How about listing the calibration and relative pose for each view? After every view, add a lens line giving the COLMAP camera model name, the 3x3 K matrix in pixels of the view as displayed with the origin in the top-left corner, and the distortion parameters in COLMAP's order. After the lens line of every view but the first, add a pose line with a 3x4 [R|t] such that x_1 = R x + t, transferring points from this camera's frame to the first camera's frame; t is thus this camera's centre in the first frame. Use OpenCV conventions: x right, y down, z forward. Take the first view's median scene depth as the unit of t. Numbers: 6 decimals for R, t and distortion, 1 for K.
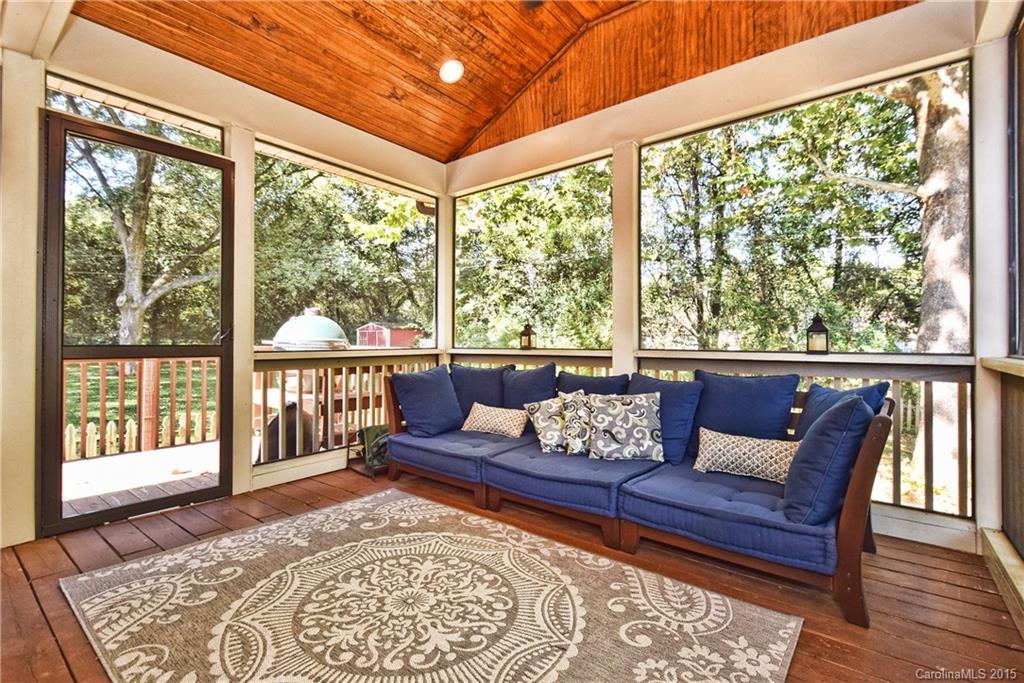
lens RADIAL K [[468.1, 0, 516.3], [0, 468.1, 336.8], [0, 0, 1]] dist [0.006456, -0.004666]
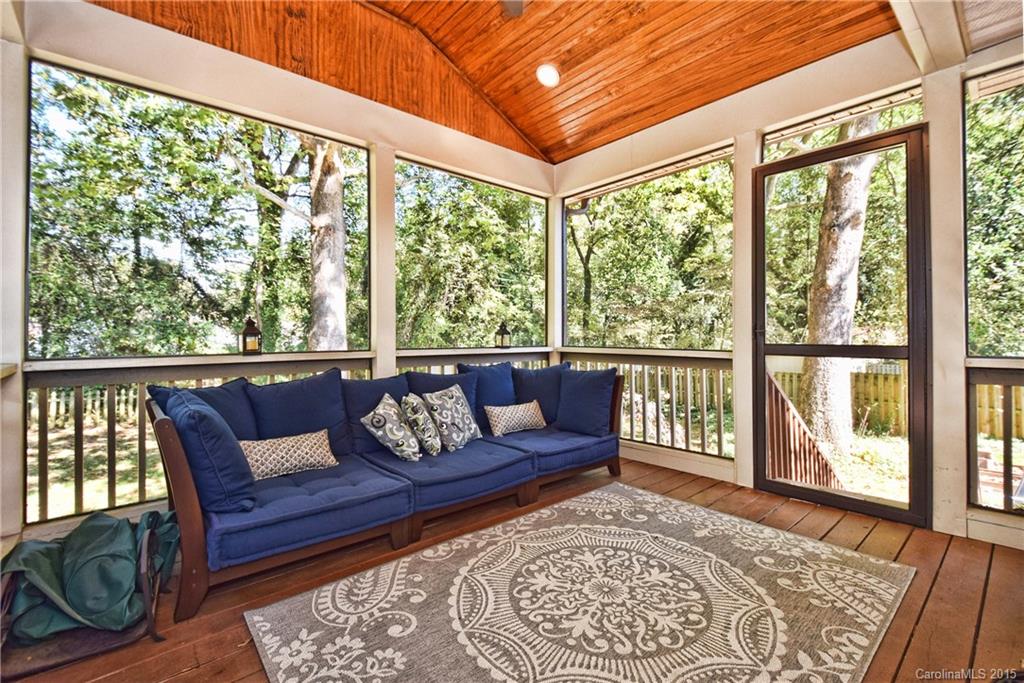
lens RADIAL K [[468.1, 0, 517.7], [0, 468.1, 337.1], [0, 0, 1]] dist [0.006456, -0.004666]
pose [[0.173894, -0.006850, 0.984741, -1.158454], [0.005158, 0.999968, 0.006045, -0.004613], [-0.984751, 0.004028, 0.173923, 0.911553]]
